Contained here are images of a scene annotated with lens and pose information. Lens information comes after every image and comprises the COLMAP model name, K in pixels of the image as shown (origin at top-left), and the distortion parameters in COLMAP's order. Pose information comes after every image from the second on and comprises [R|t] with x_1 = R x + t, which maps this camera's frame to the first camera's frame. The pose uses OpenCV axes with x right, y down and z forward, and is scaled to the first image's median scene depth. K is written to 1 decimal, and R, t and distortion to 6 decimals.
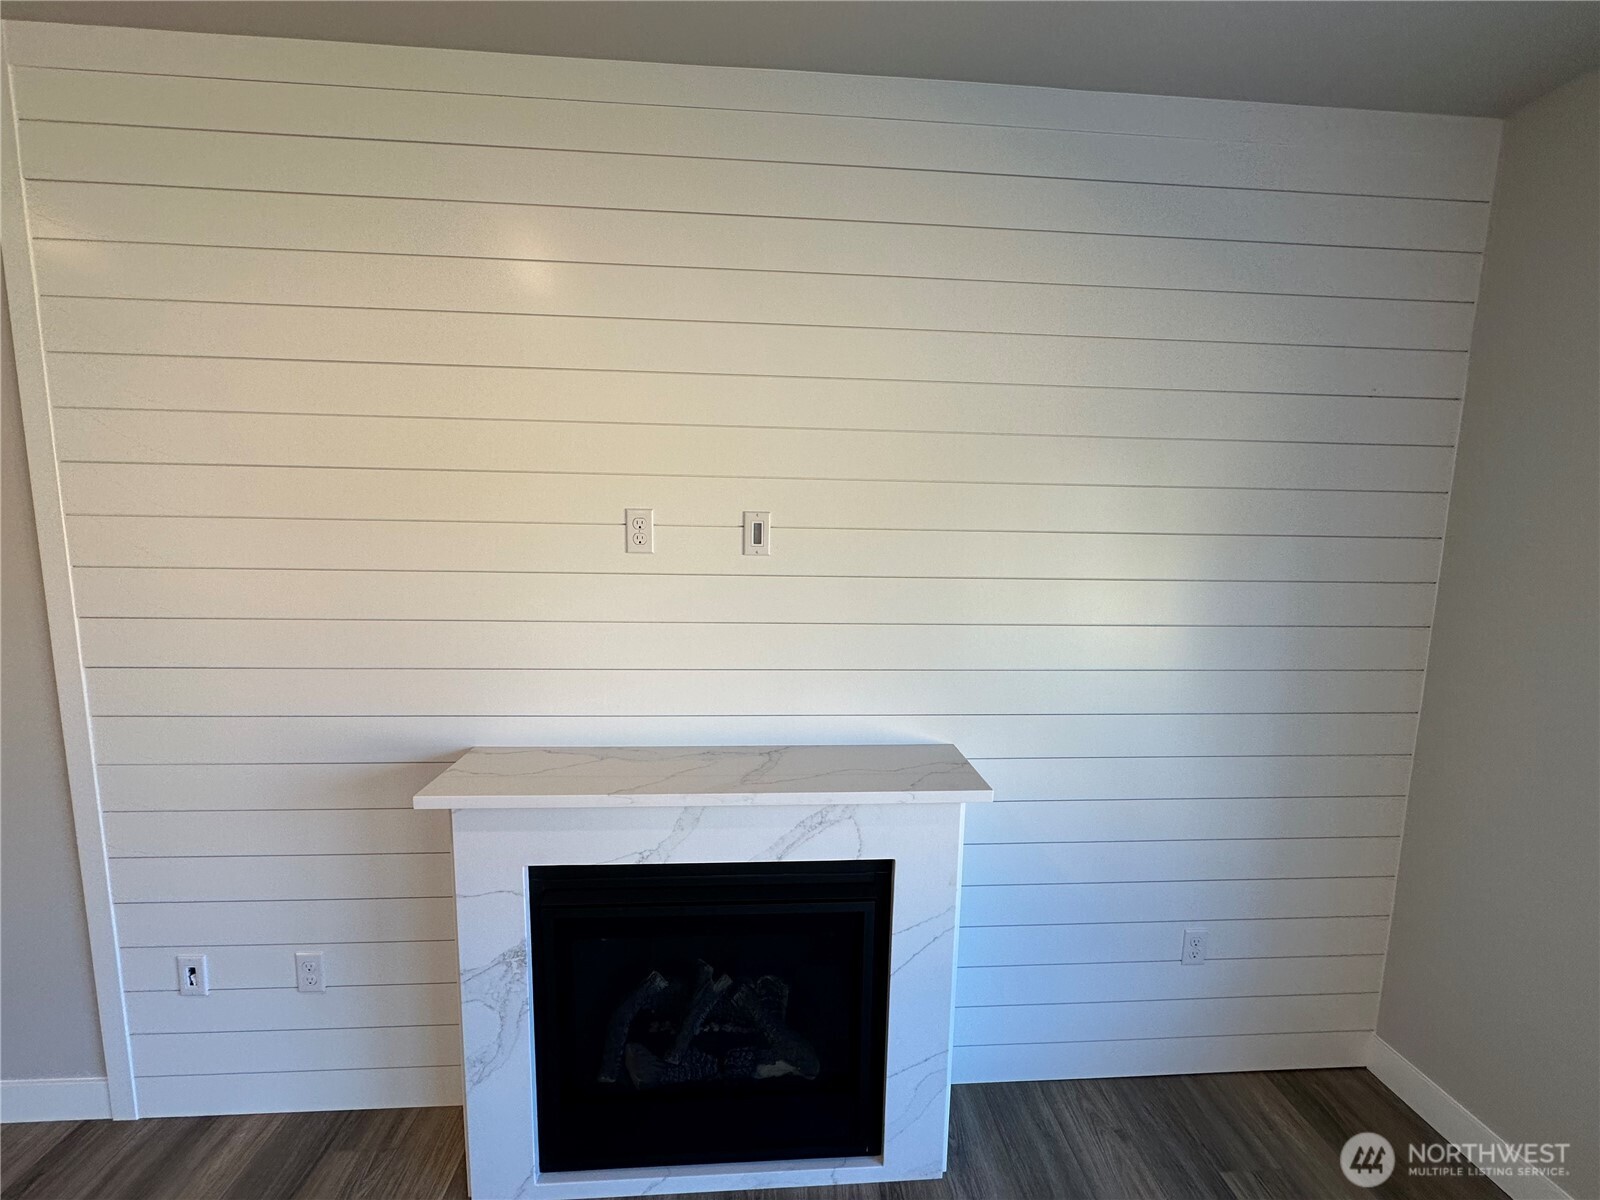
lens RADIAL K [[637.9, 0, 796.7], [0, 637.9, 611.5], [0, 0, 1]] dist [-0.004844, 0.000227]
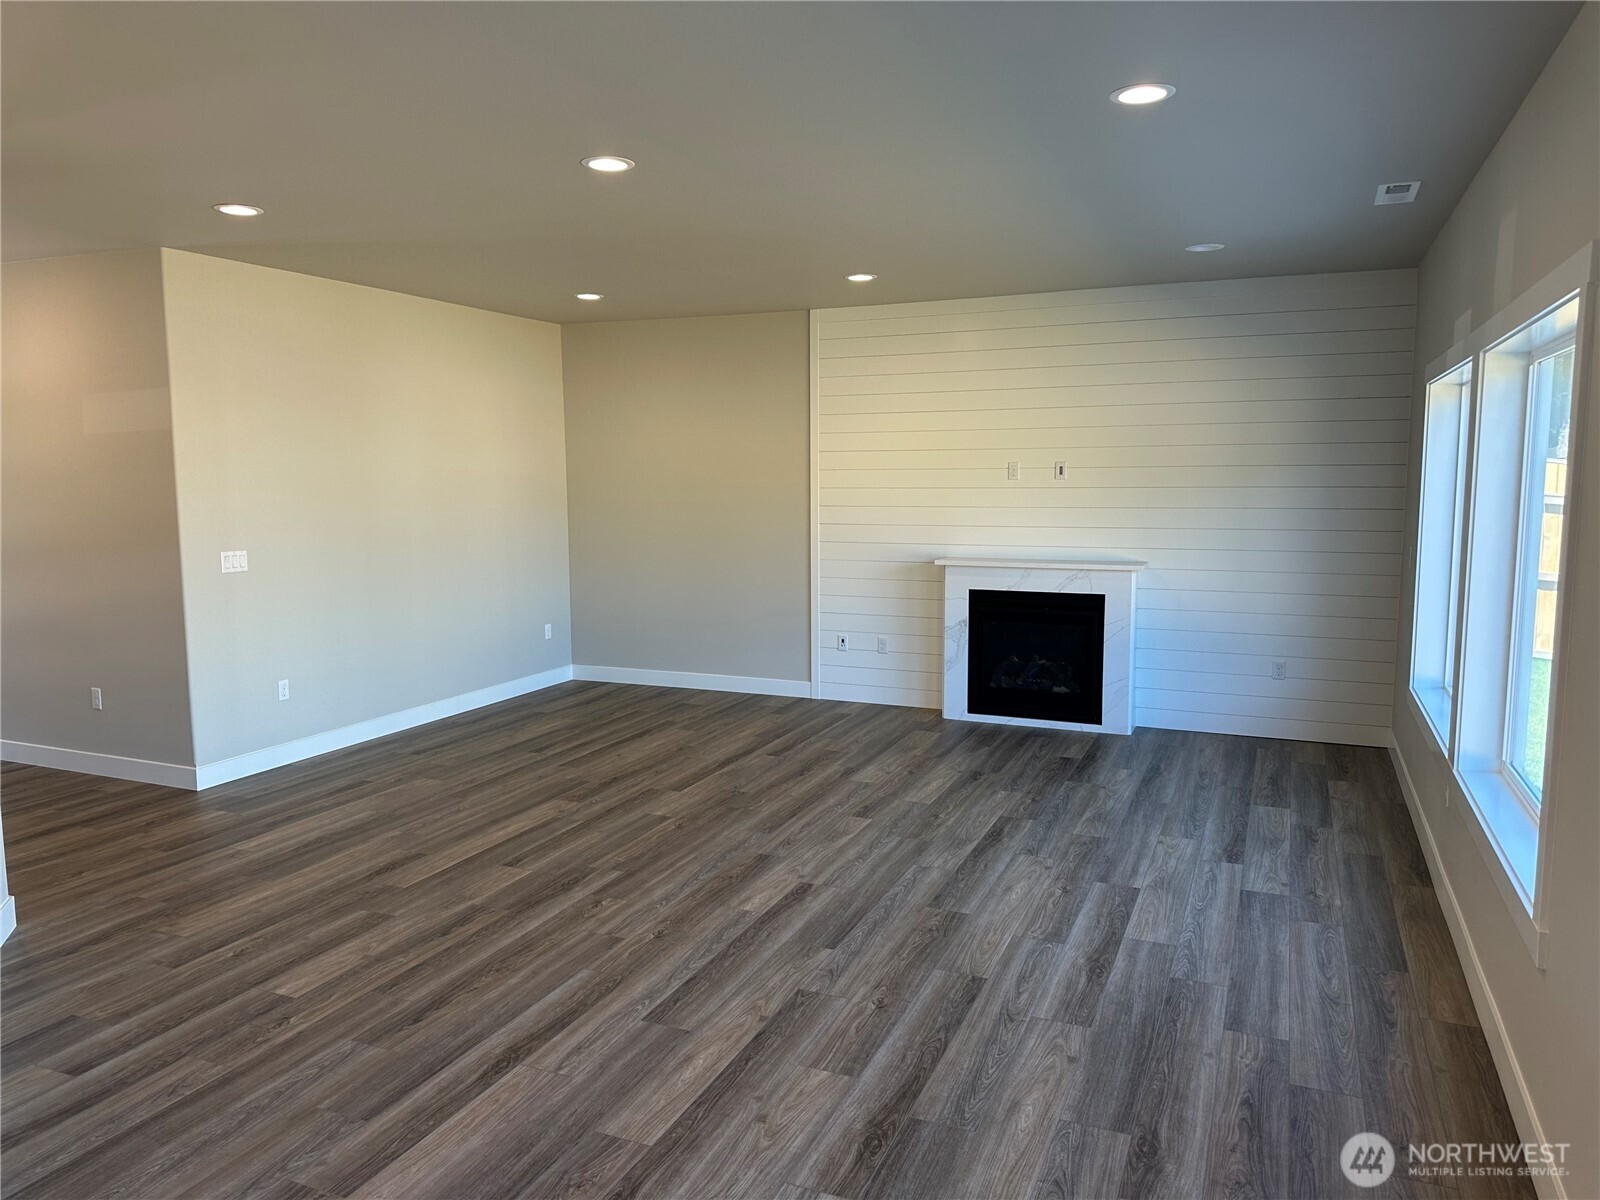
lens RADIAL K [[1106.8, 0, 791.1], [0, 1106.8, 600.6], [0, 0, 1]] dist [0.012068, 0.001001]
pose [[0.886805, 0.023535, -0.461544, 1.017606], [-0.039654, 0.998894, -0.025255, 0.536932], [0.460440, 0.040698, 0.886758, -3.302687]]
